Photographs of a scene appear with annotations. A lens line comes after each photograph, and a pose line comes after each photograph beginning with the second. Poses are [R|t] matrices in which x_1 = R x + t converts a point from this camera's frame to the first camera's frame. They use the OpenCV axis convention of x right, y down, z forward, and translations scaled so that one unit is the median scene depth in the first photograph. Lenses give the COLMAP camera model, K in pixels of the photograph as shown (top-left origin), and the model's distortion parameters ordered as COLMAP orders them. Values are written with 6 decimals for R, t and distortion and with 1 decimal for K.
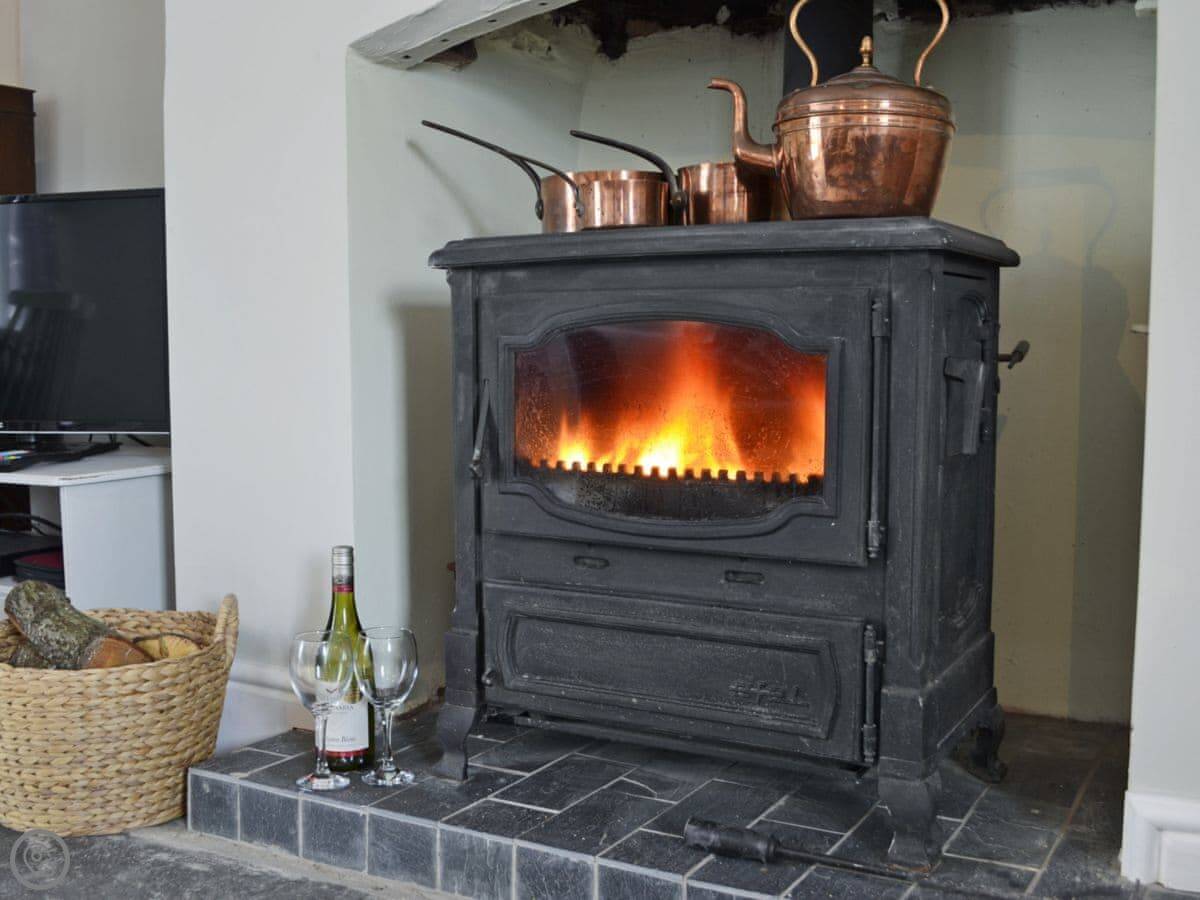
lens RADIAL K [[1299.5, 0, 553.1], [0, 1299.5, 453.5], [0, 0, 1]] dist [-0.063308, 0.001829]
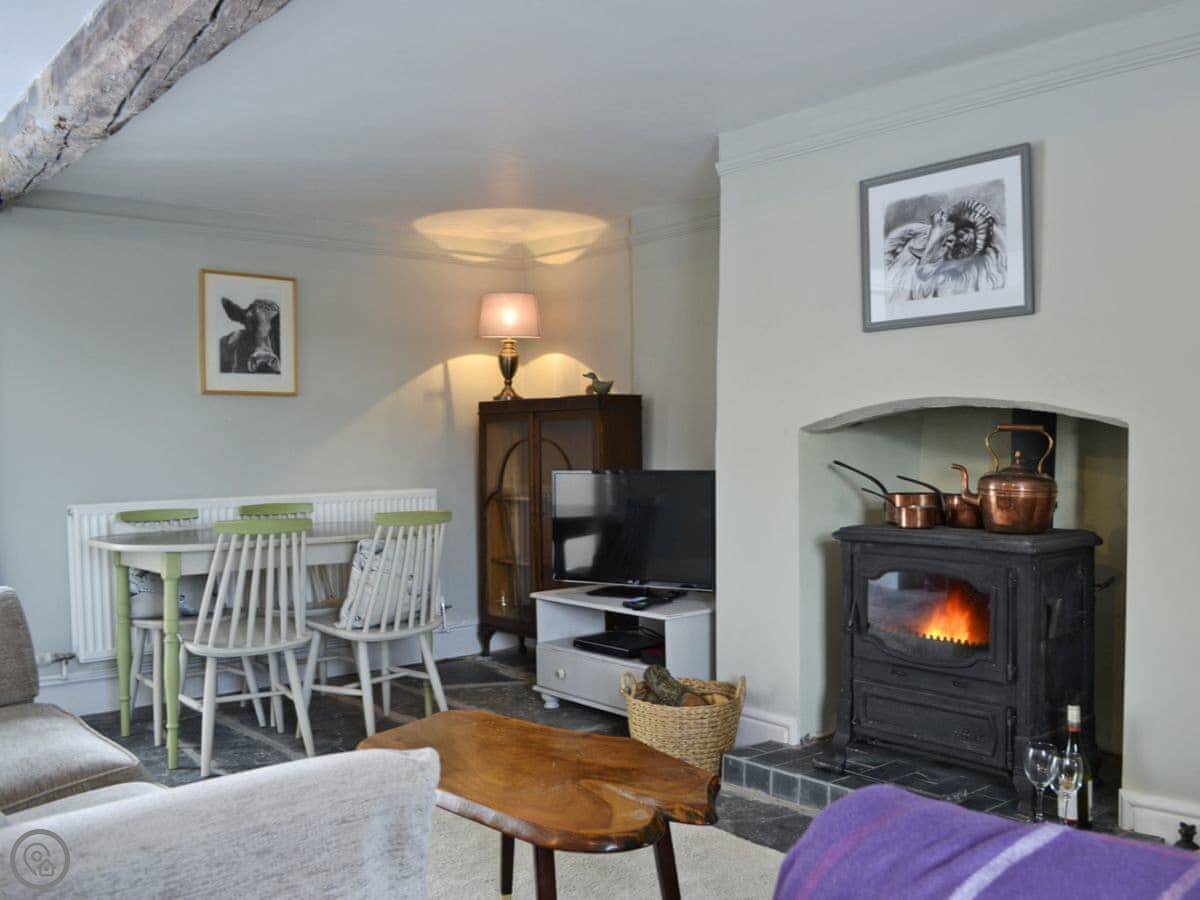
lens RADIAL K [[1083.3, 0, 688.4], [0, 1083.3, 450.3], [0, 0, 1]] dist [-0.108737, 0.001257]
pose [[0.958041, 0.003039, -0.286617, 0.204417], [-0.025334, 0.996928, -0.074111, -0.150448], [0.285511, 0.078262, 0.955175, -0.892308]]
